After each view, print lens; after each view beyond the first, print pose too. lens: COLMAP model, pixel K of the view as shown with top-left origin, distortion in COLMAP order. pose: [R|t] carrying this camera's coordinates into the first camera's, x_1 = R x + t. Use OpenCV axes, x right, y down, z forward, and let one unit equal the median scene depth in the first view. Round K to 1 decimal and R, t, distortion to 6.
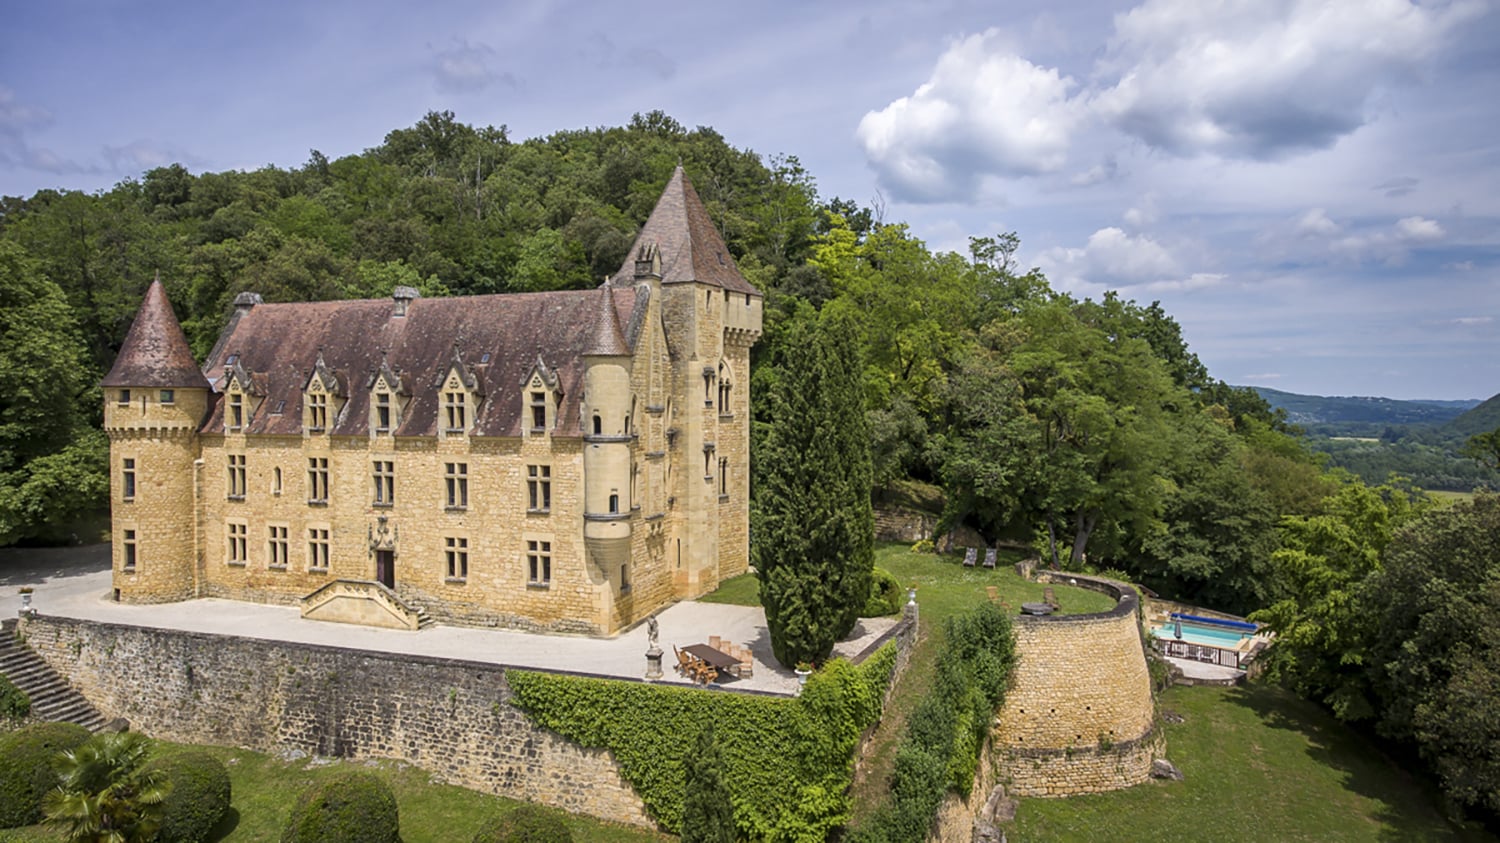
lens RADIAL K [[881.7, 0, 749.3], [0, 881.7, 418.6], [0, 0, 1]] dist [-0.019339, -0.001832]
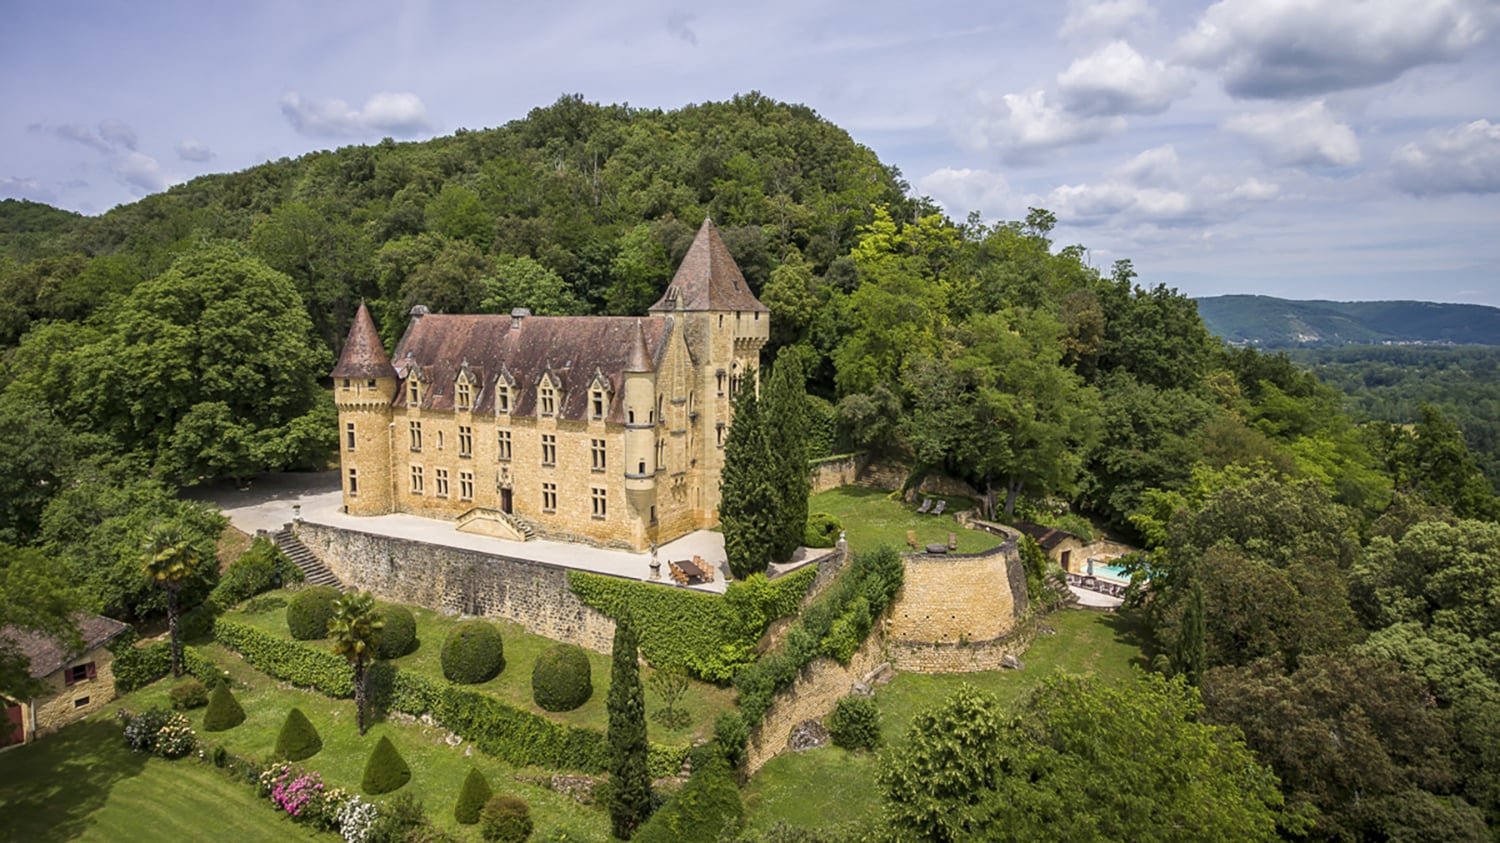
lens RADIAL K [[881.7, 0, 750.9], [0, 881.7, 423.4], [0, 0, 1]] dist [-0.019339, -0.001832]
pose [[0.985787, 0.027934, -0.165660, 0.256922], [-0.010605, 0.994460, 0.104581, -0.129020], [0.167663, -0.101338, 0.980622, -0.422976]]
